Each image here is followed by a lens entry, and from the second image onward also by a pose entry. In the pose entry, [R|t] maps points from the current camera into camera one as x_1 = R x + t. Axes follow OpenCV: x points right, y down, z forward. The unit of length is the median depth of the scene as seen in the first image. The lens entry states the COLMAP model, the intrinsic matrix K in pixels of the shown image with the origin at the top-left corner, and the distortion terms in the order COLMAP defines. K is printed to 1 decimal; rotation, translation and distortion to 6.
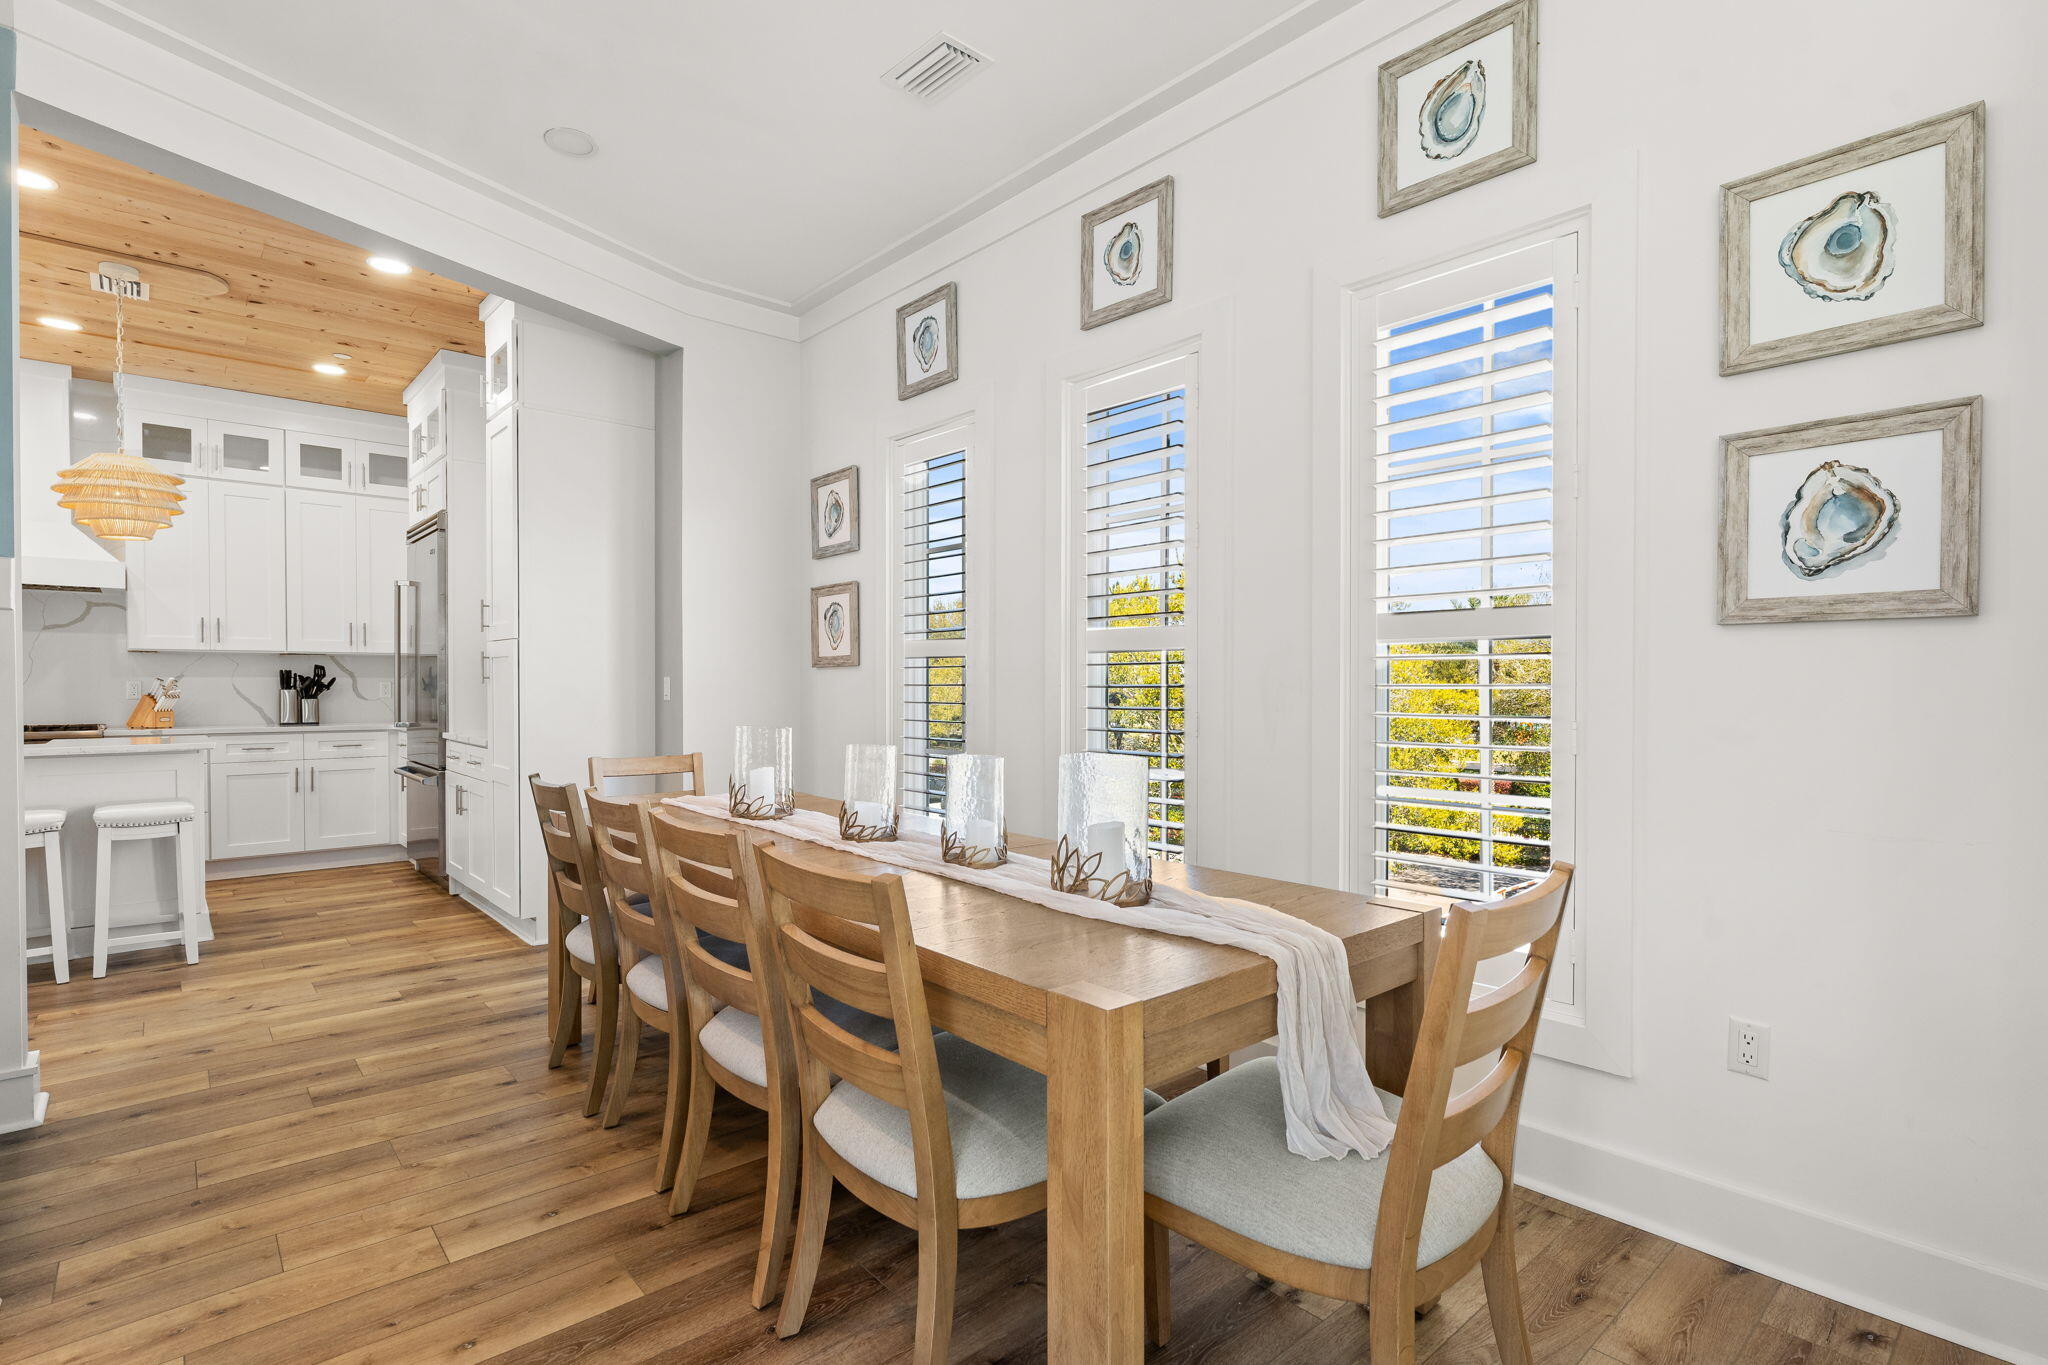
lens RADIAL K [[982.6, 0, 1024.0], [0, 982.6, 682.5], [0, 0, 1]] dist [-0.004105, -0.000139]
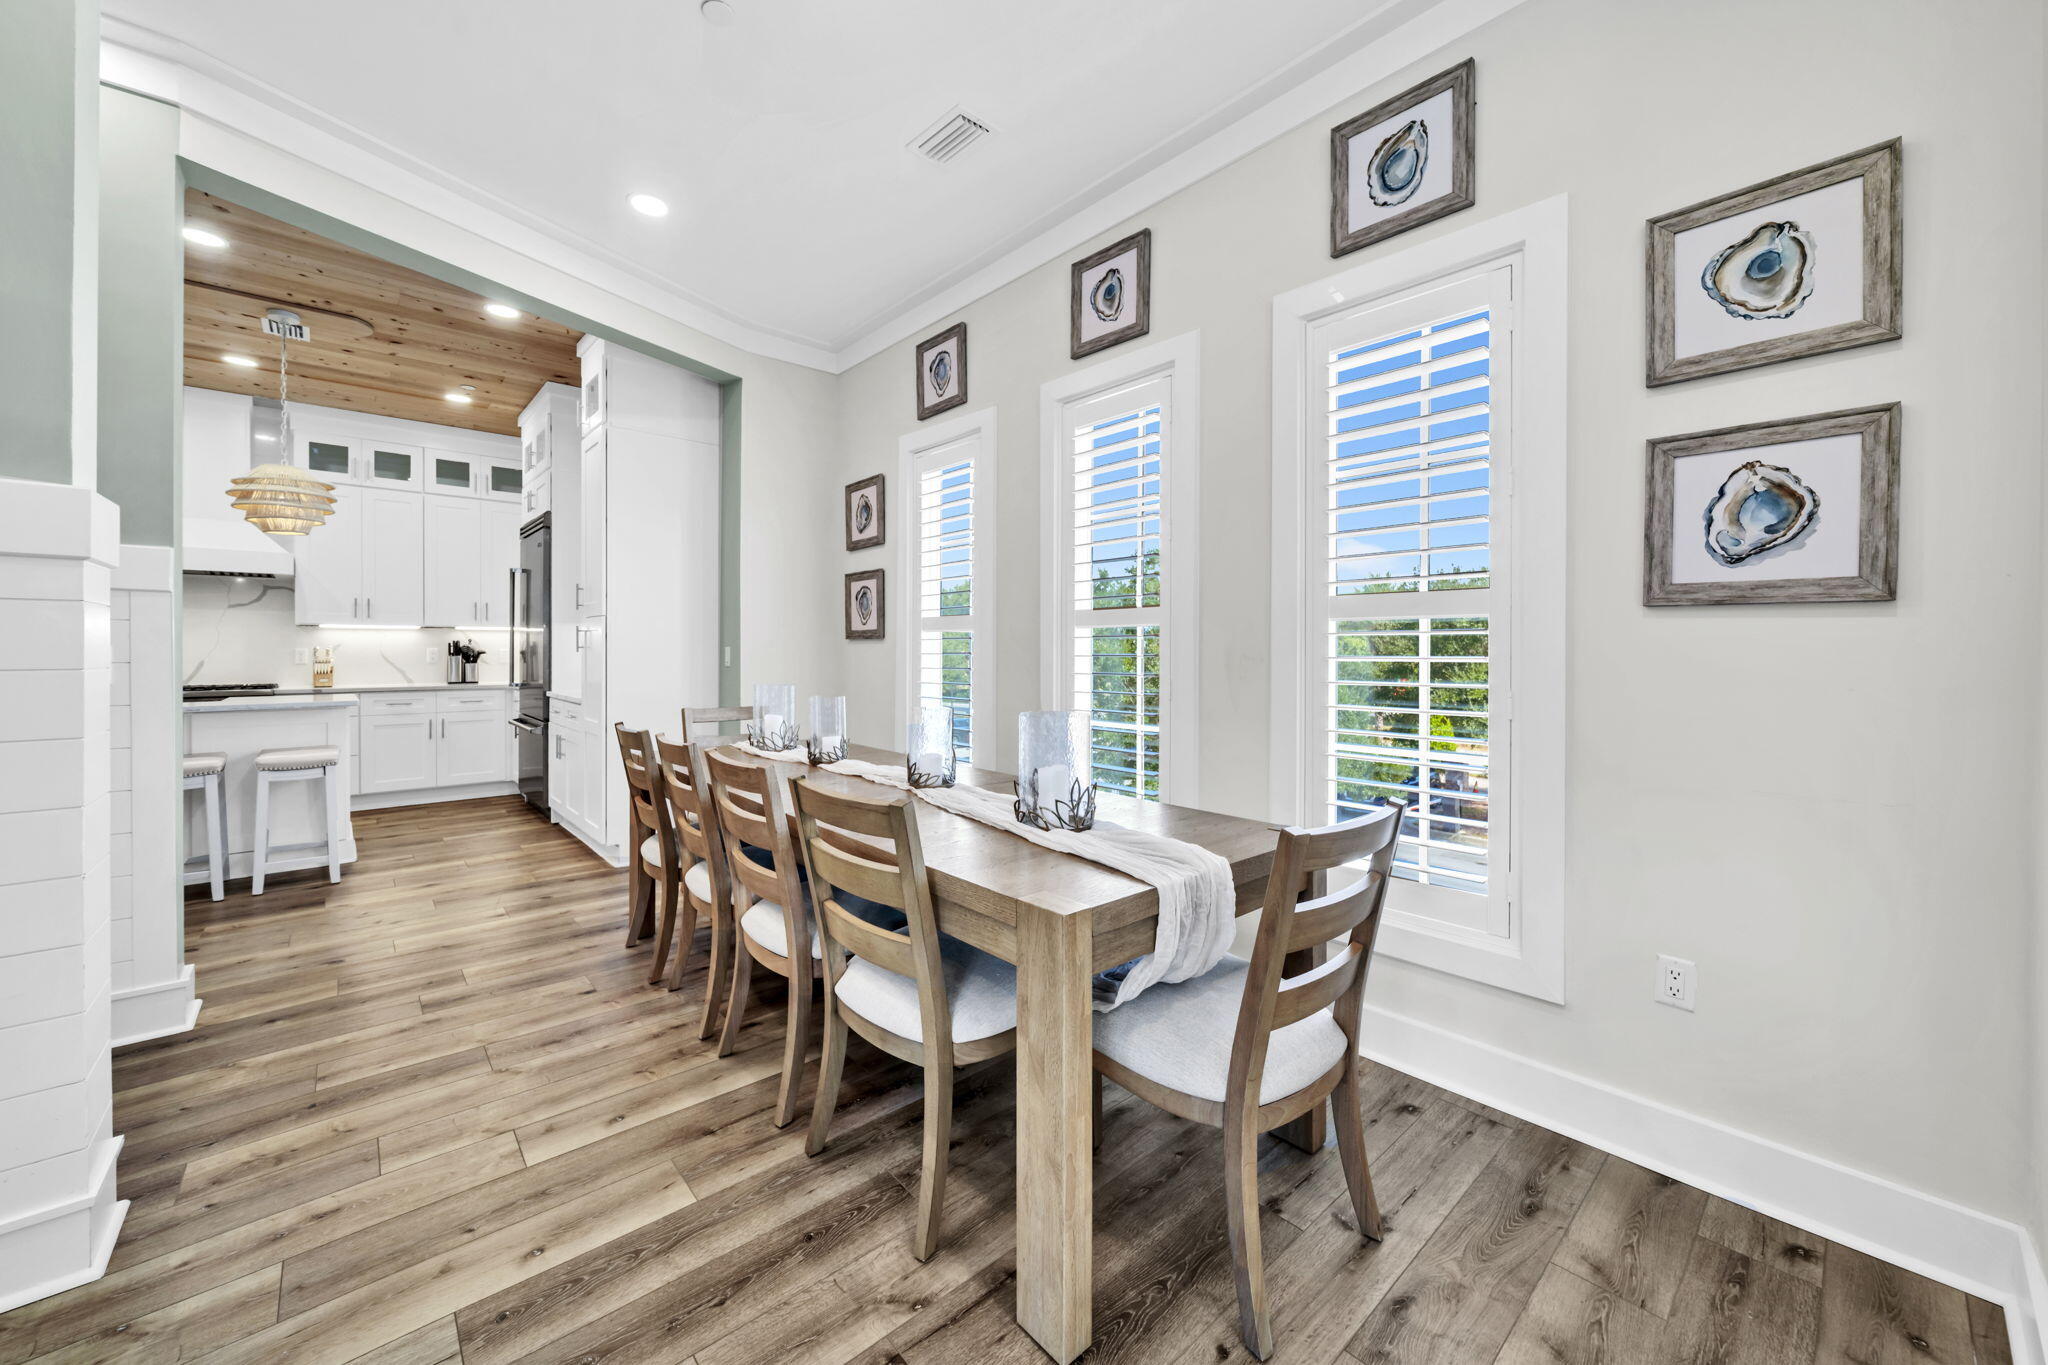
lens RADIAL K [[768.2, 0, 1003.9], [0, 768.2, 643.5], [0, 0, 1]] dist [-0.005596, -0.000345]
pose [[0.999962, 0.001614, -0.008567, -0.016516], [-0.001675, 0.999973, -0.007185, -0.005809], [0.008555, 0.007199, 0.999937, 0.071658]]
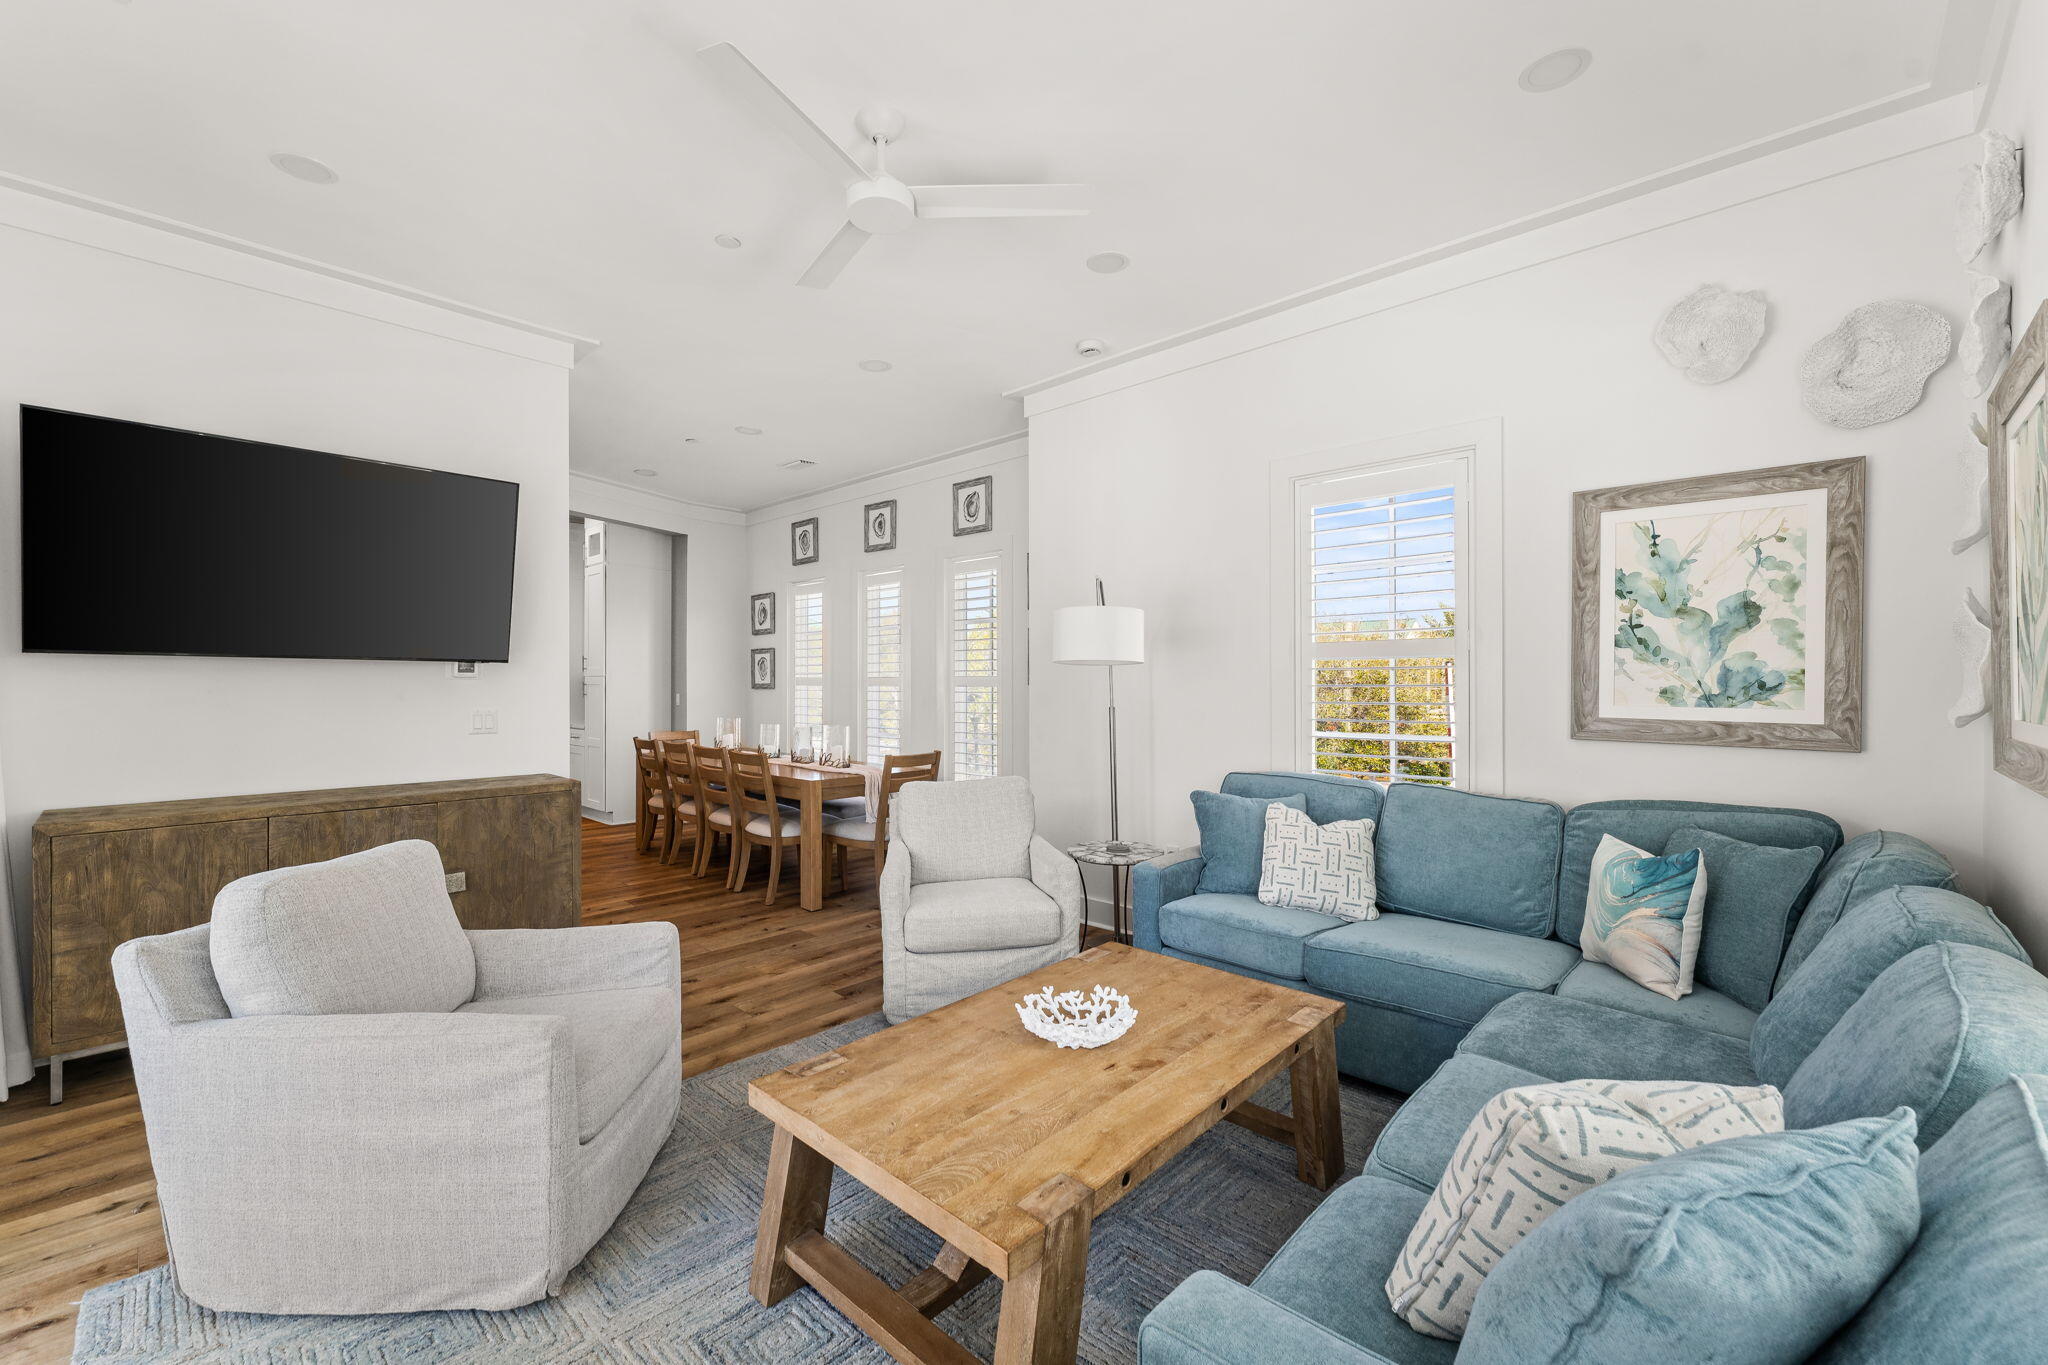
lens RADIAL K [[813.9, 0, 1021.6], [0, 813.9, 672.2], [0, 0, 1]] dist [-0.003505, -0.000269]
pose [[0.995431, -0.000083, 0.095484, 0.272361], [0.000934, 0.999960, -0.008867, -0.051088], [-0.095479, 0.008916, 0.995392, -1.106366]]
